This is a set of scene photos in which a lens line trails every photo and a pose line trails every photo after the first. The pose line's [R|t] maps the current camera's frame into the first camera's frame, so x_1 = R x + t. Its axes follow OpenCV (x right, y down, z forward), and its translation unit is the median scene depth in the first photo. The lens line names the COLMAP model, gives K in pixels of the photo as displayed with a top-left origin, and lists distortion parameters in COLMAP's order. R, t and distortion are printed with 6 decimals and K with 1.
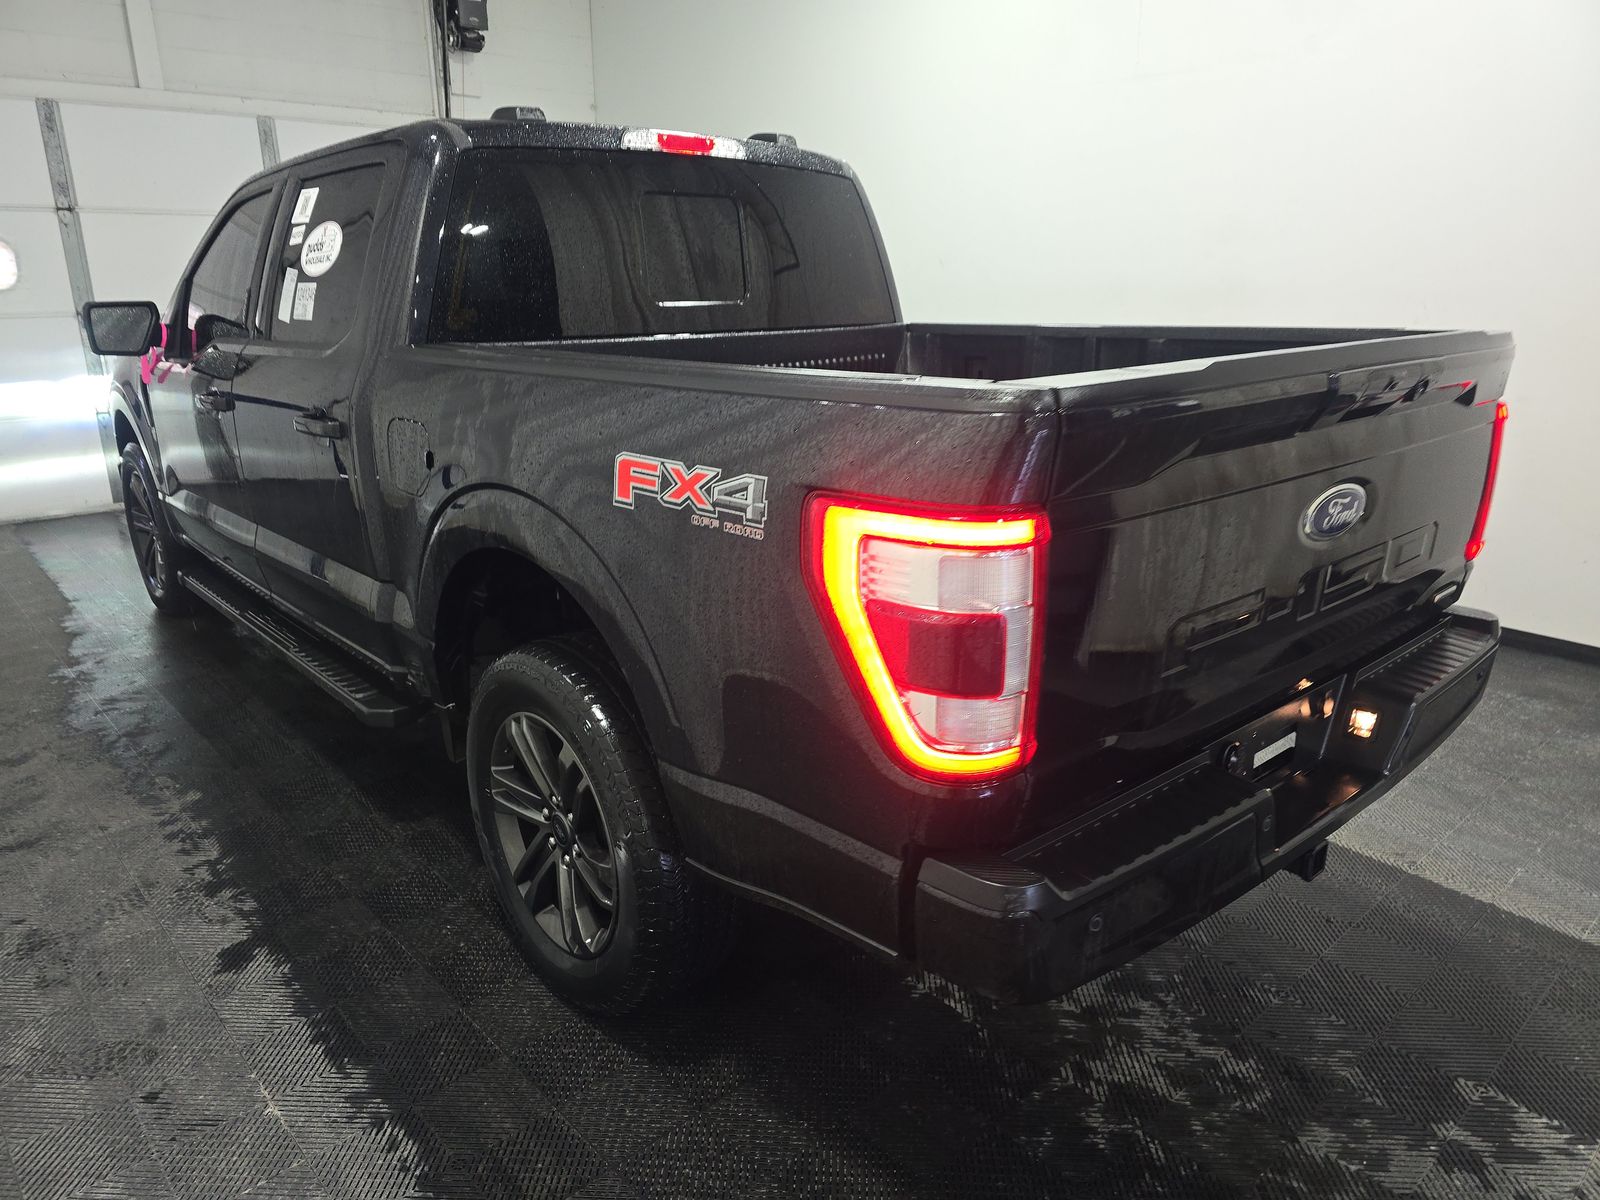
lens RADIAL K [[1070.4, 0, 800.0], [0, 1070.4, 600.0], [0, 0, 1]] dist [-0.000041, -0.004128]
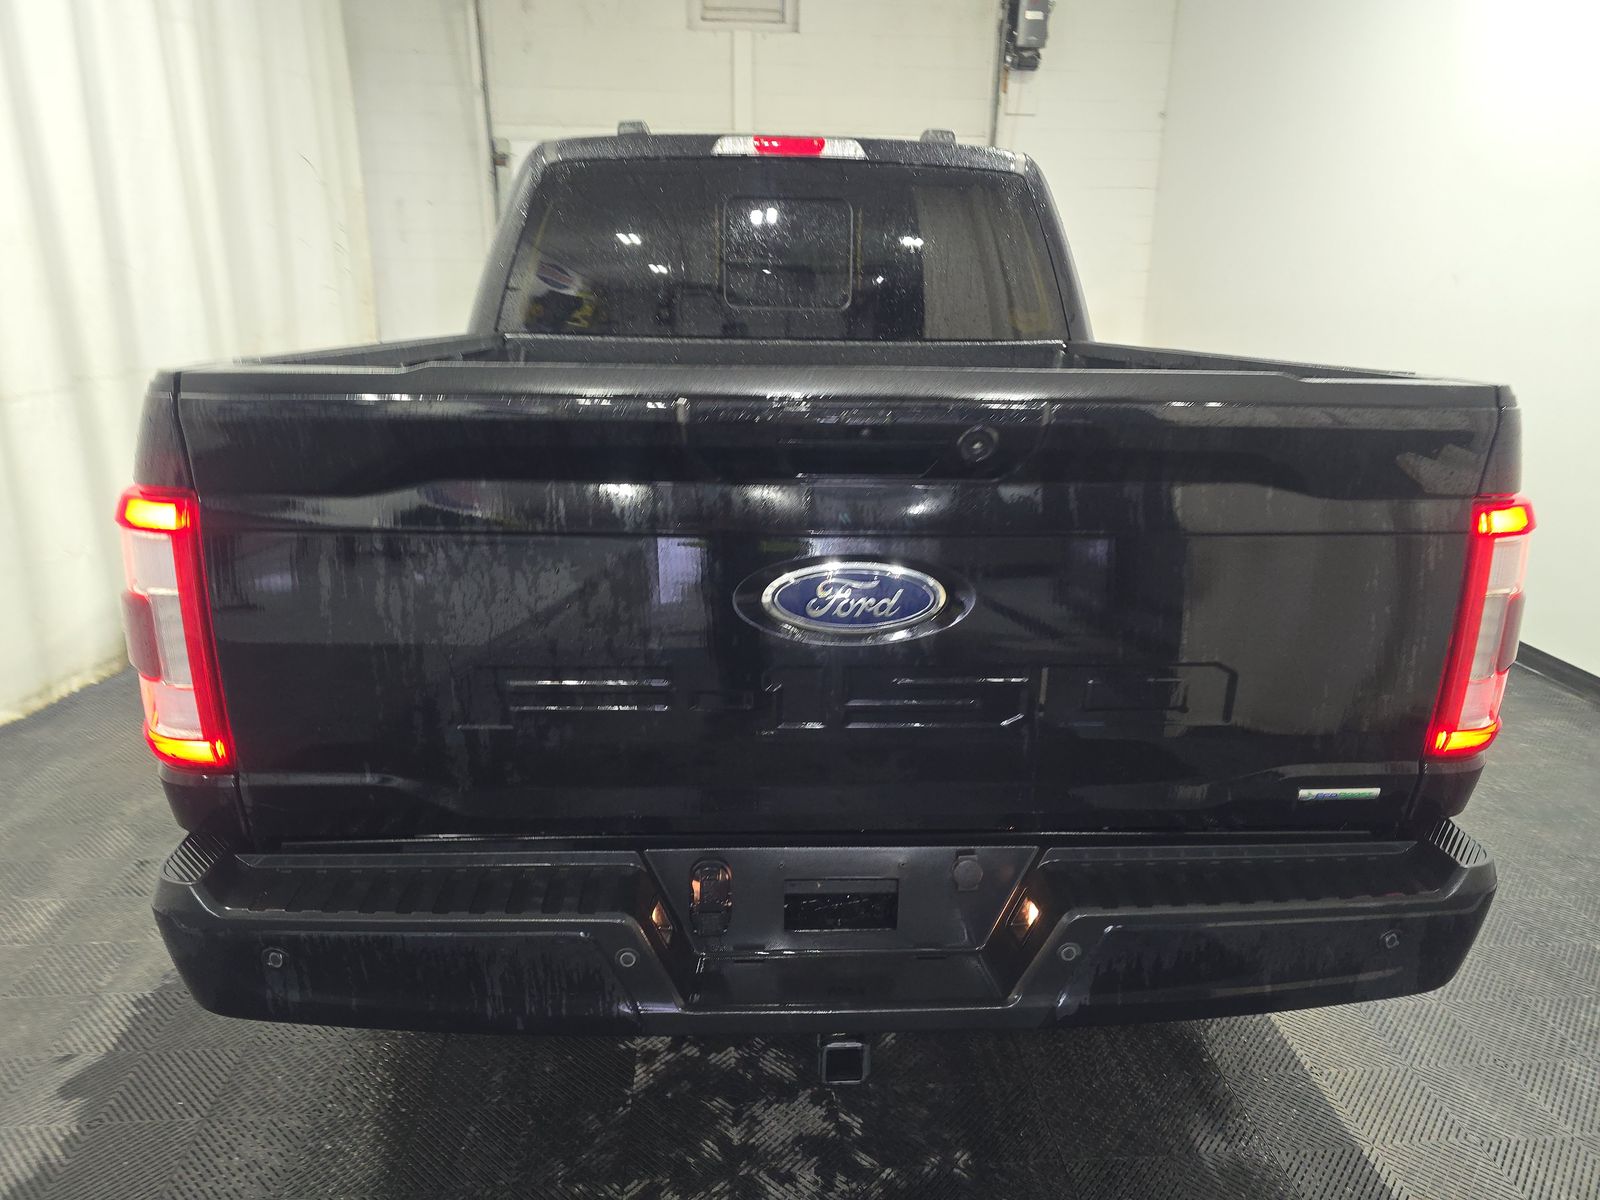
lens RADIAL K [[1070.4, 0, 800.0], [0, 1070.4, 600.0], [0, 0, 1]] dist [-0.000041, -0.004128]
pose [[0.793769, 0.178731, -0.581366, 0.557788], [-0.188948, 0.981018, 0.043616, -0.063931], [0.578126, 0.075227, 0.812472, 0.244500]]
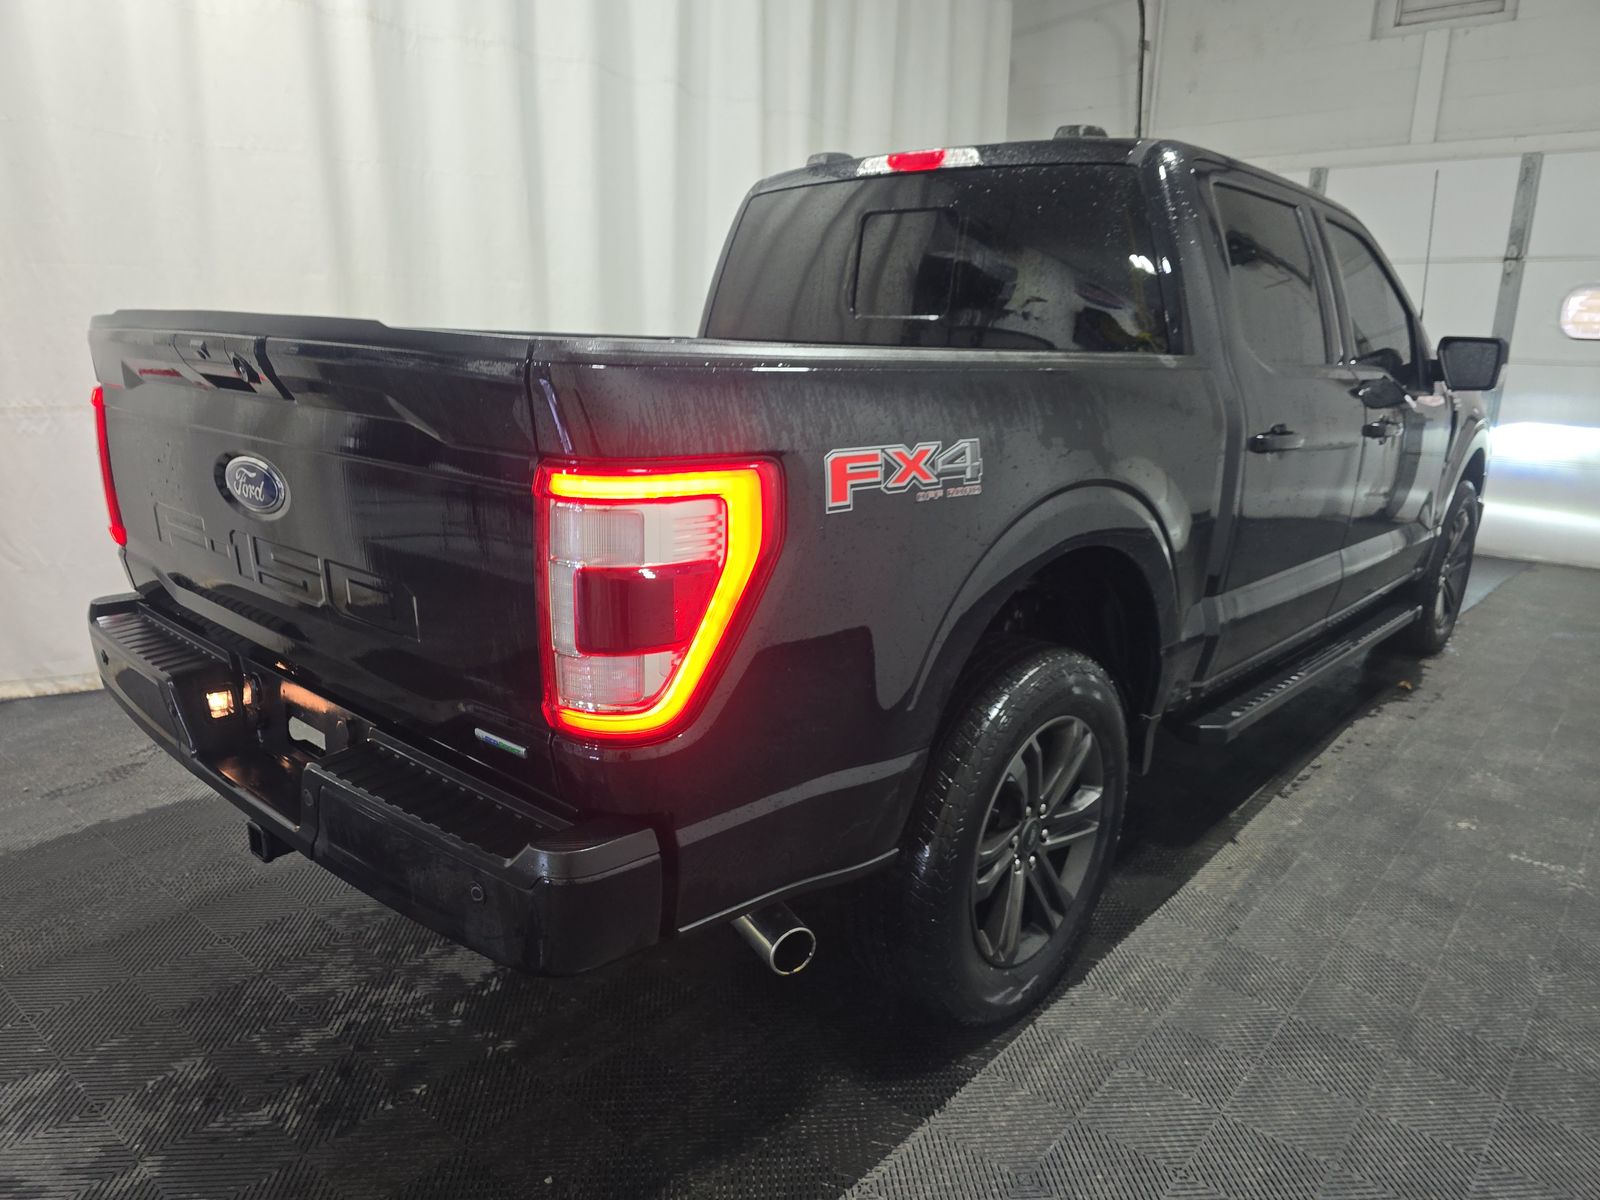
lens RADIAL K [[1069.5, 0, 779.0], [0, 1069.5, 587.2], [0, 0, 1]] dist [-0.004831, -0.005040]
pose [[0.132488, 0.235452, -0.962813, 0.966778], [-0.303687, 0.934302, 0.186691, -0.202710], [0.943515, 0.267660, 0.195287, 0.805251]]
